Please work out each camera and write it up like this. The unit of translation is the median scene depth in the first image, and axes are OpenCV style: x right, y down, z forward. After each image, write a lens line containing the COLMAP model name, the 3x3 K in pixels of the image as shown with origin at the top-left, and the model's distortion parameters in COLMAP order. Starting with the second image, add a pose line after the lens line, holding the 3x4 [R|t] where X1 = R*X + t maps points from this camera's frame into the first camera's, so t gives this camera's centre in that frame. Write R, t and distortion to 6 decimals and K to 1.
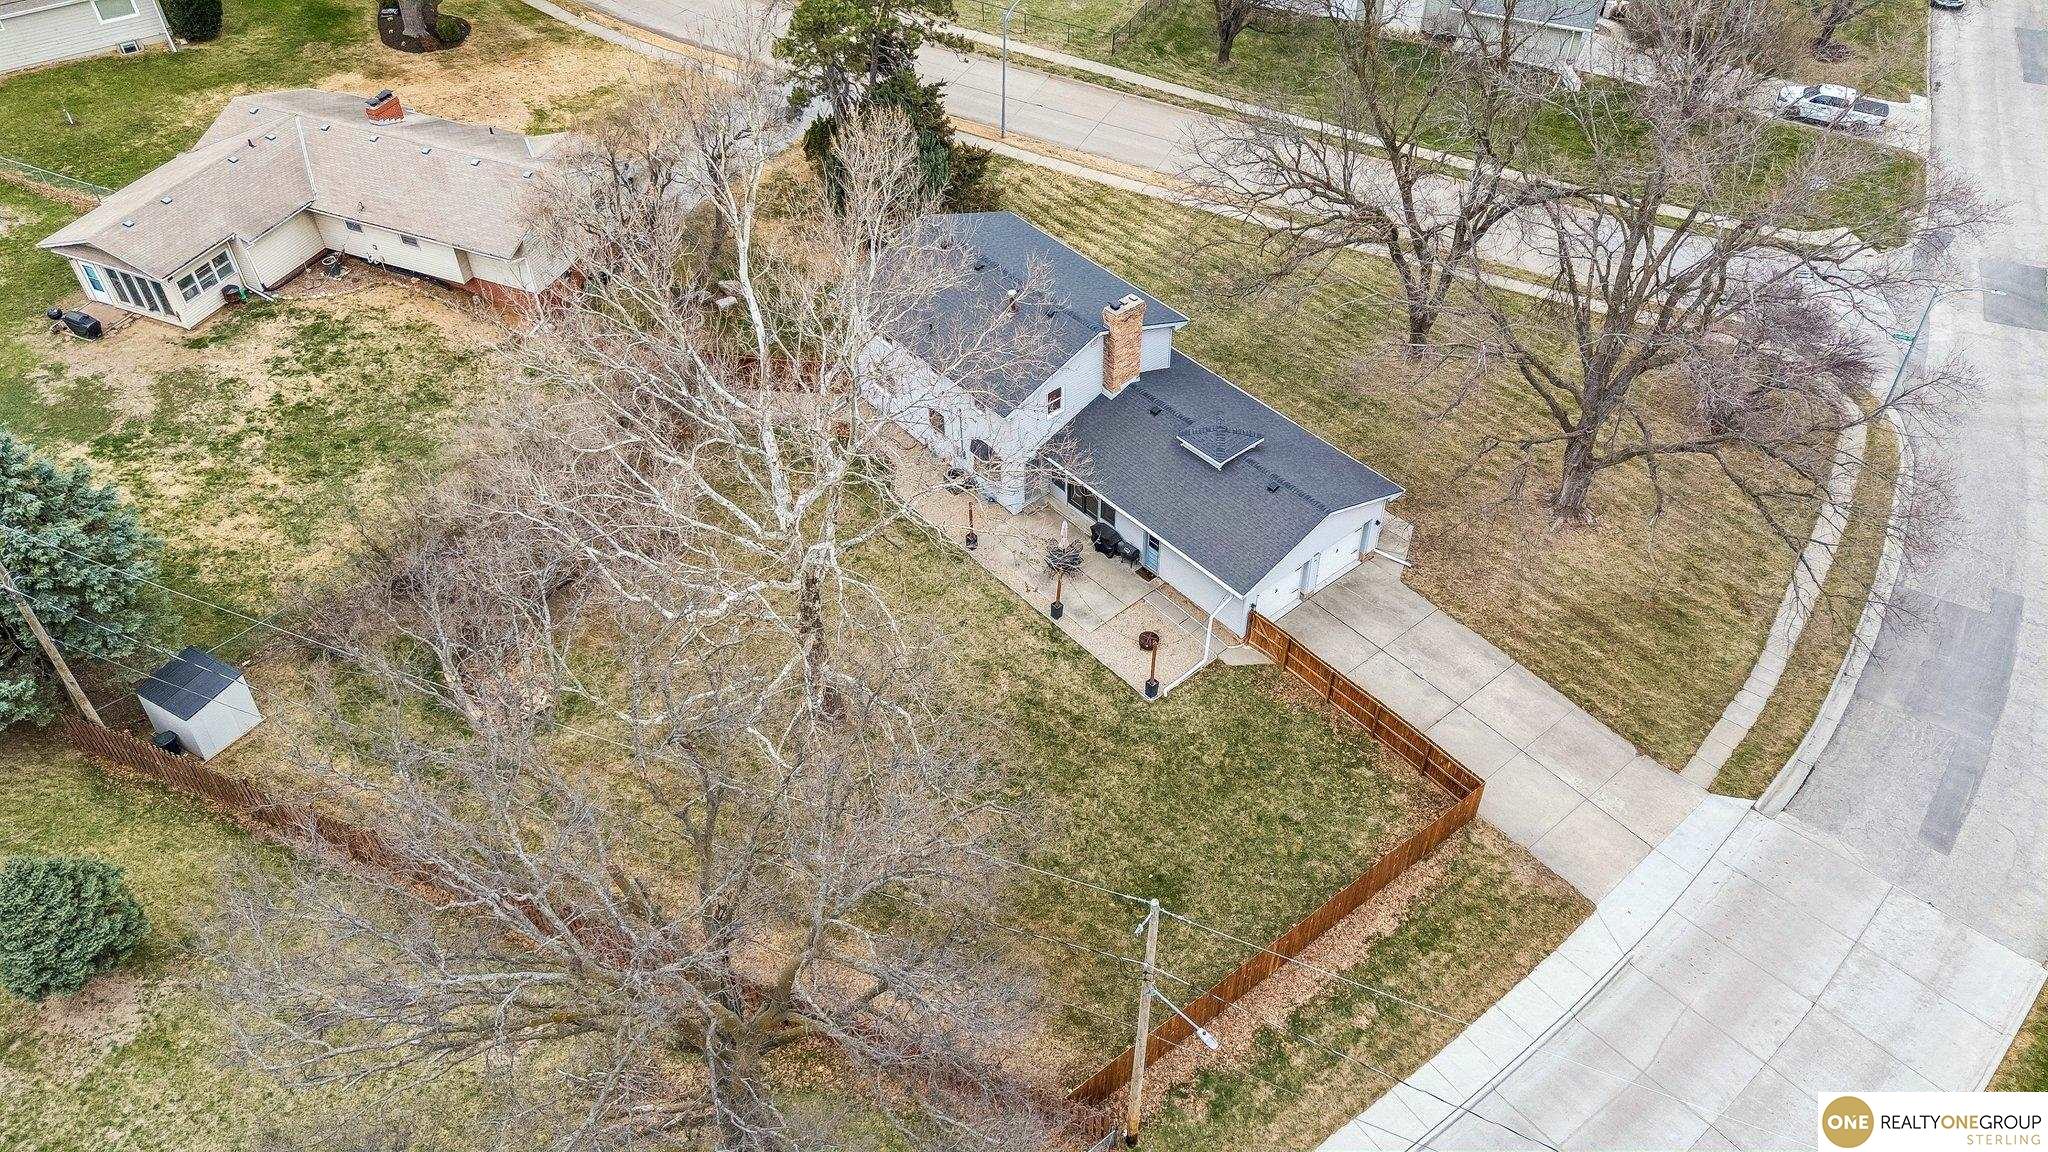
lens RADIAL K [[1516.0, 0, 1027.8], [0, 1516.0, 569.3], [0, 0, 1]] dist [0.058288, -0.041220]
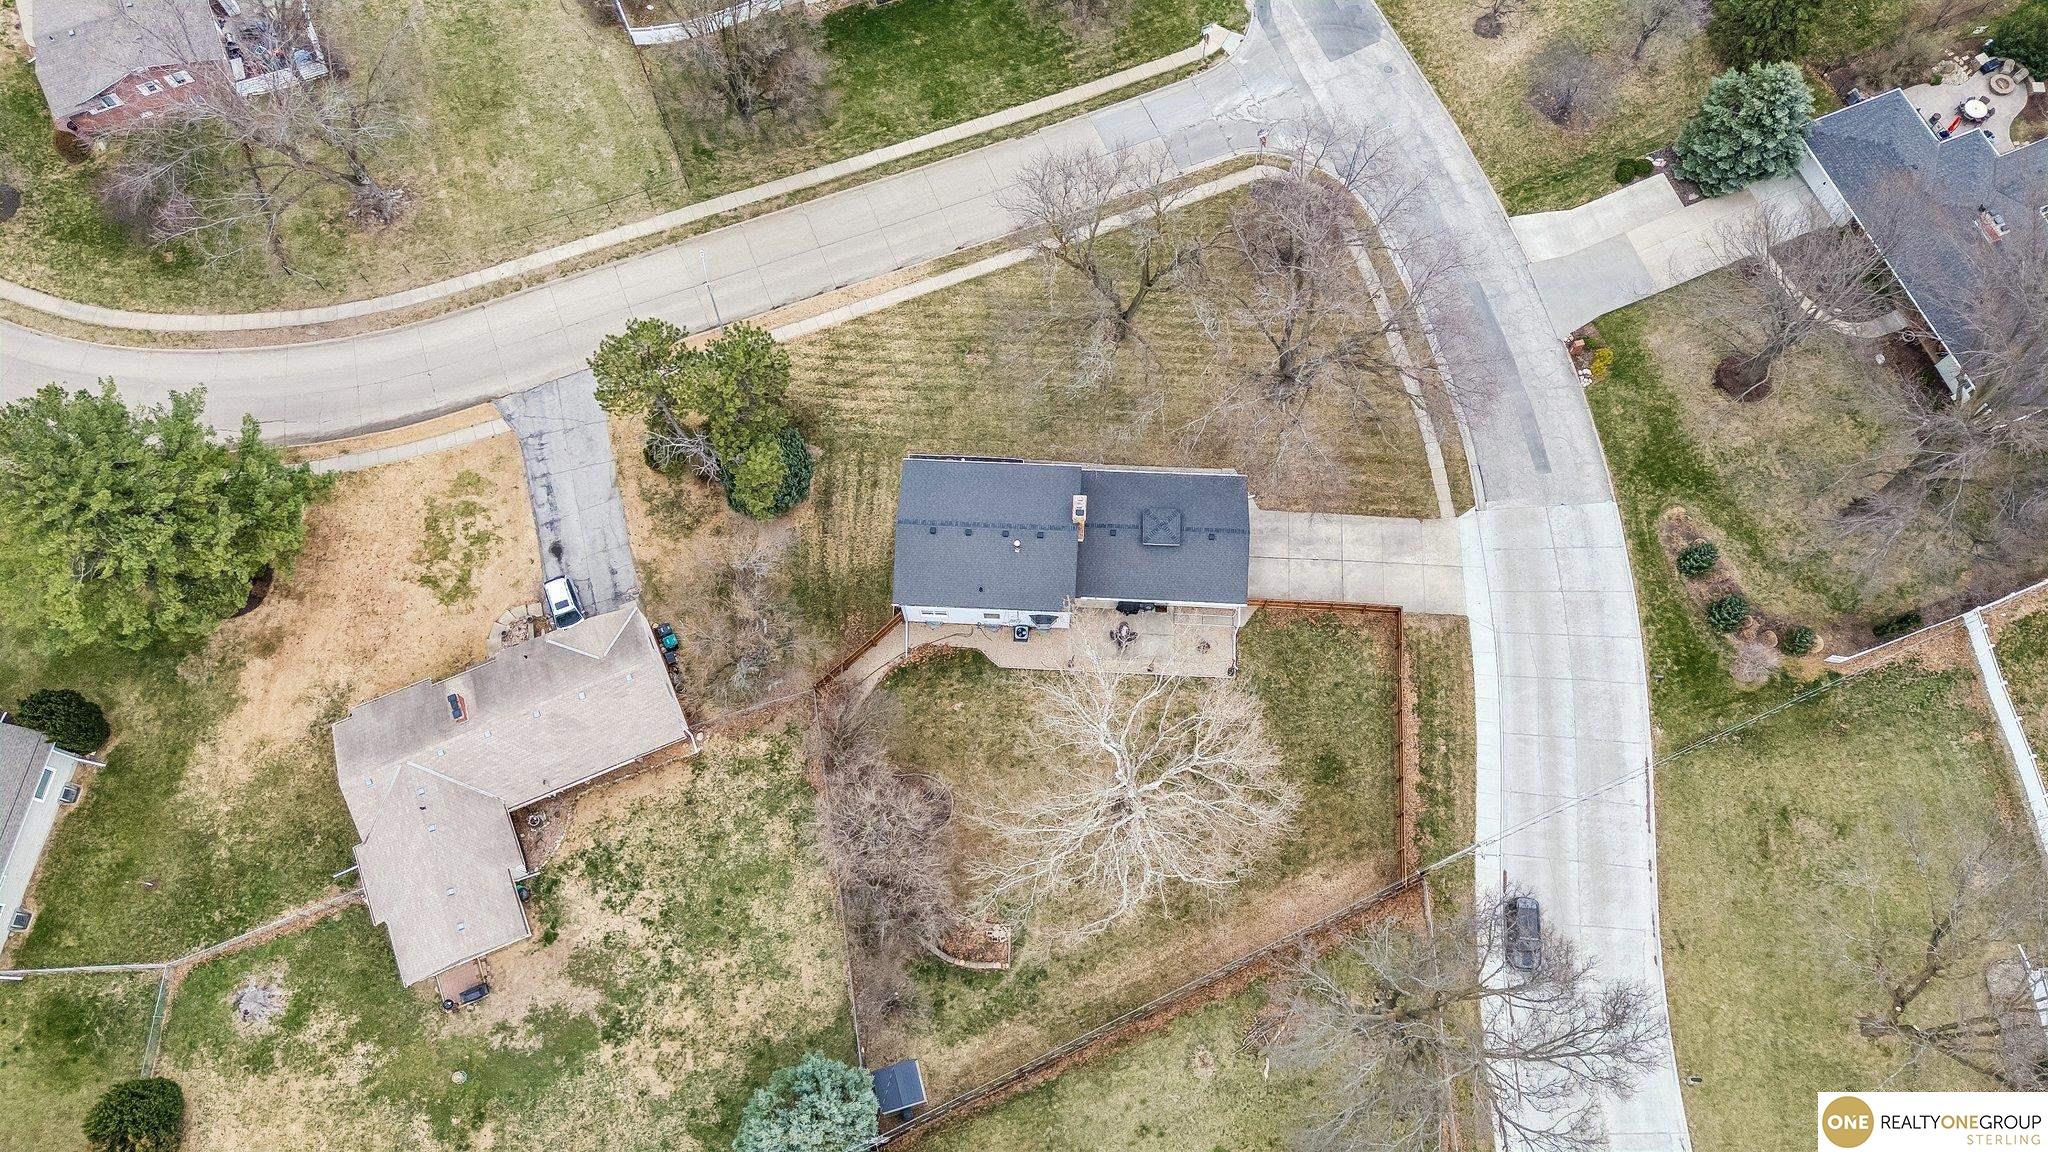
lens RADIAL K [[1516.0, 0, 1027.8], [0, 1516.0, 569.3], [0, 0, 1]] dist [0.058288, -0.041220]
pose [[0.686990, -0.683961, 0.245442, -0.405522], [0.498451, 0.689317, 0.525726, -0.984363], [-0.528764, -0.238828, 0.814475, -0.276519]]
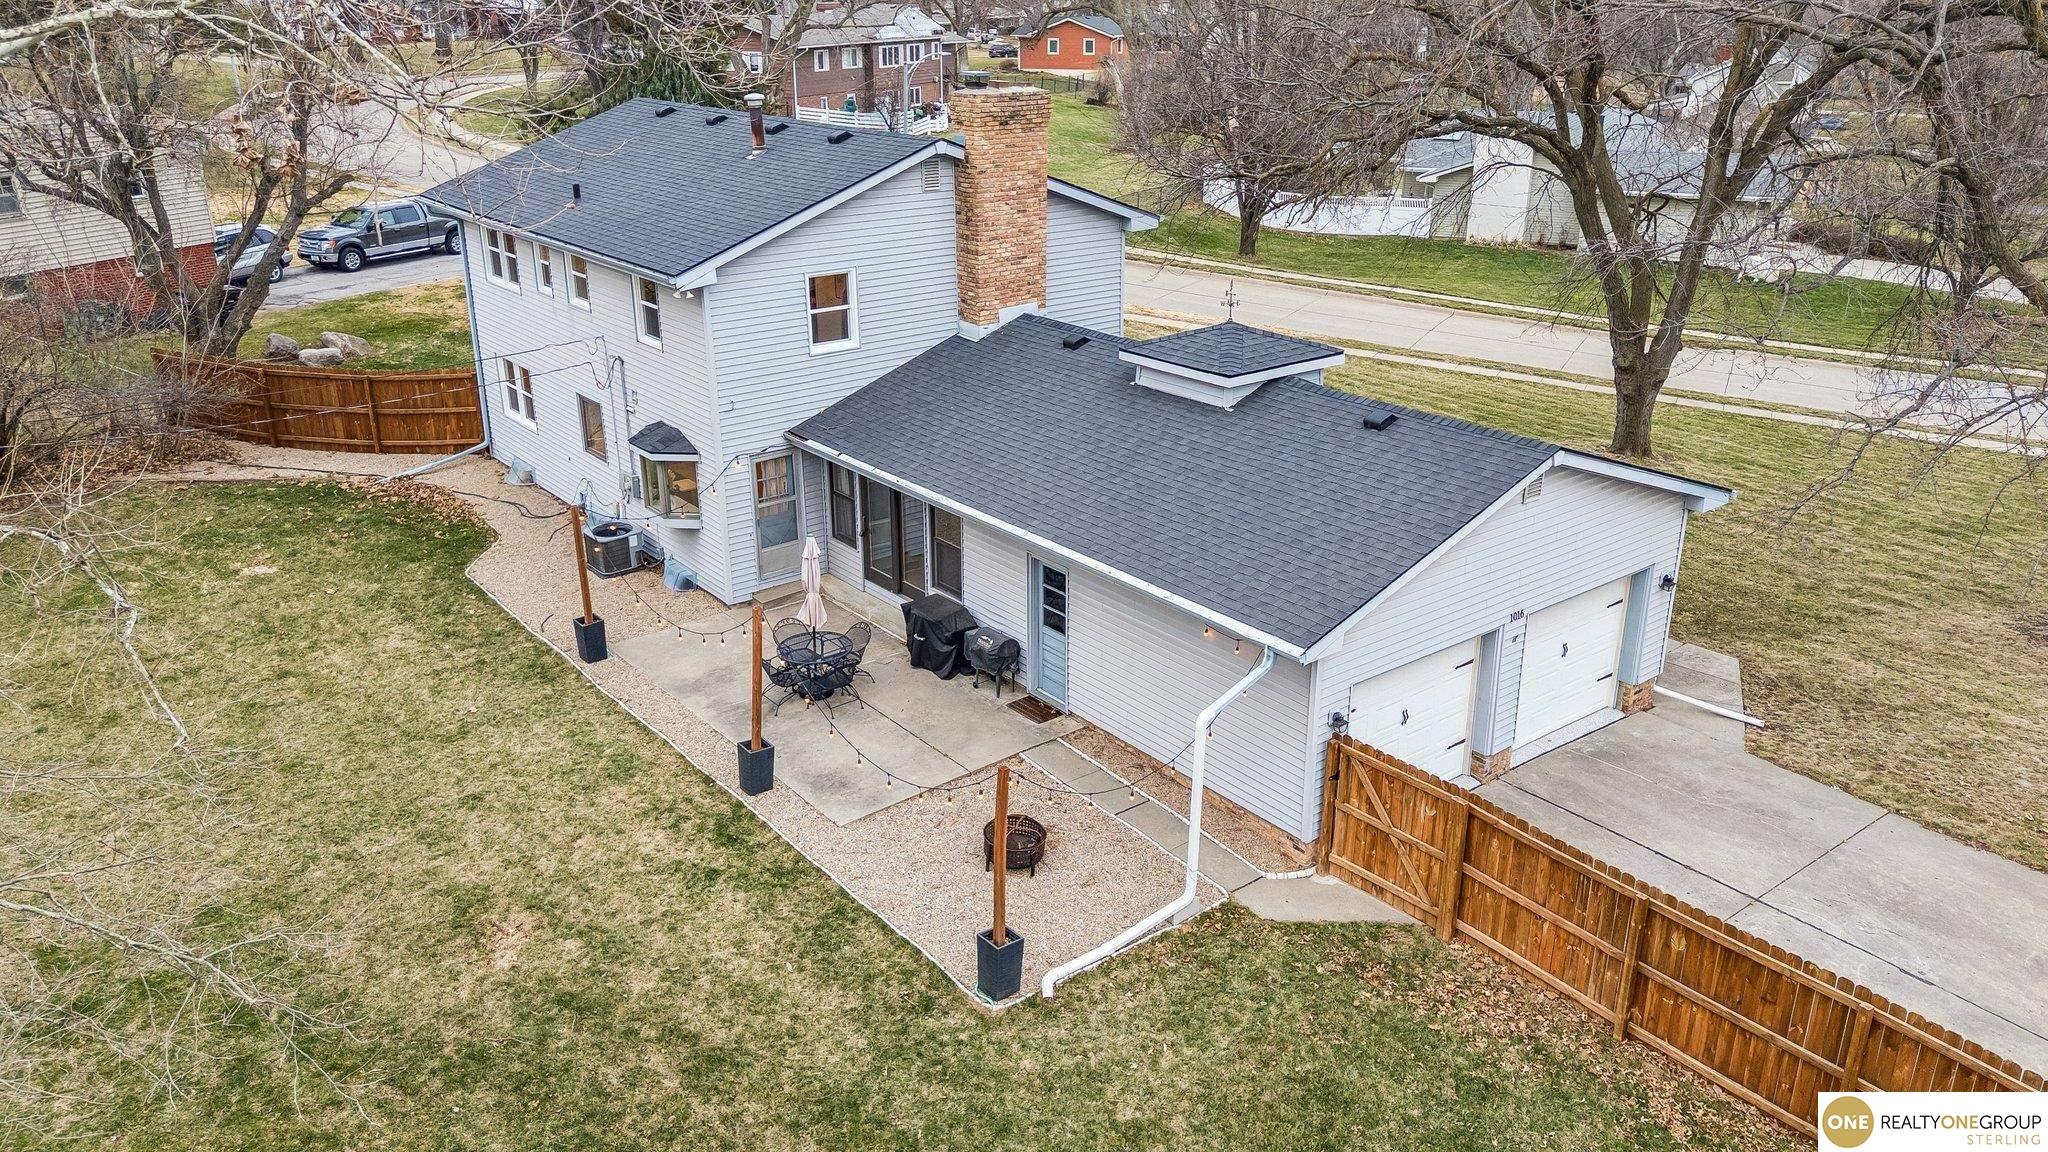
lens RADIAL K [[1516.0, 0, 1027.8], [0, 1516.0, 569.3], [0, 0, 1]] dist [0.058288, -0.041220]
pose [[0.999140, 0.014959, -0.038672, 0.089858], [-0.028091, 0.930208, -0.365956, 0.105425], [0.030499, 0.366727, 0.929828, 0.650417]]
